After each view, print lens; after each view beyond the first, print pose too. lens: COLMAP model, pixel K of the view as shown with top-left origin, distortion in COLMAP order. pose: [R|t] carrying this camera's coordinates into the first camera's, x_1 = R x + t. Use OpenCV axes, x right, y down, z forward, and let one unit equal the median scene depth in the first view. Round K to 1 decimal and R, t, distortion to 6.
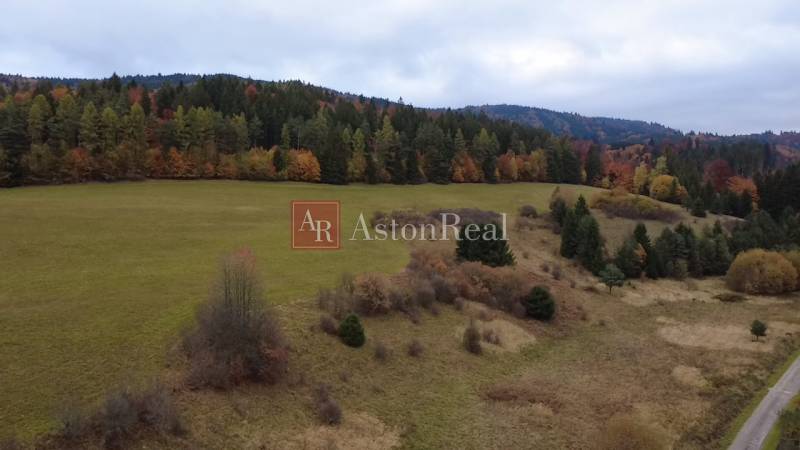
lens RADIAL K [[587.3, 0, 399.2], [0, 587.3, 224.8], [0, 0, 1]] dist [-0.000104, -0.002990]
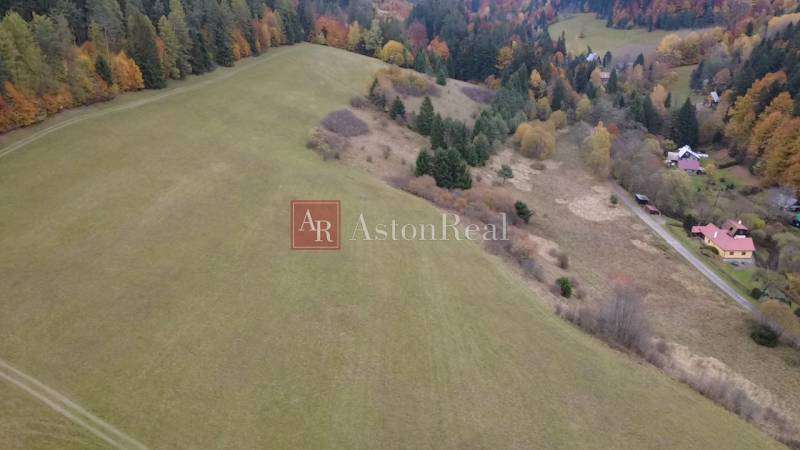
lens RADIAL K [[587.3, 0, 399.2], [0, 587.3, 224.8], [0, 0, 1]] dist [-0.000104, -0.002990]
pose [[0.695433, -0.268273, 0.666635, -0.594491], [0.014022, 0.932587, 0.360672, -0.229098], [-0.718454, -0.241476, 0.652314, 0.167205]]
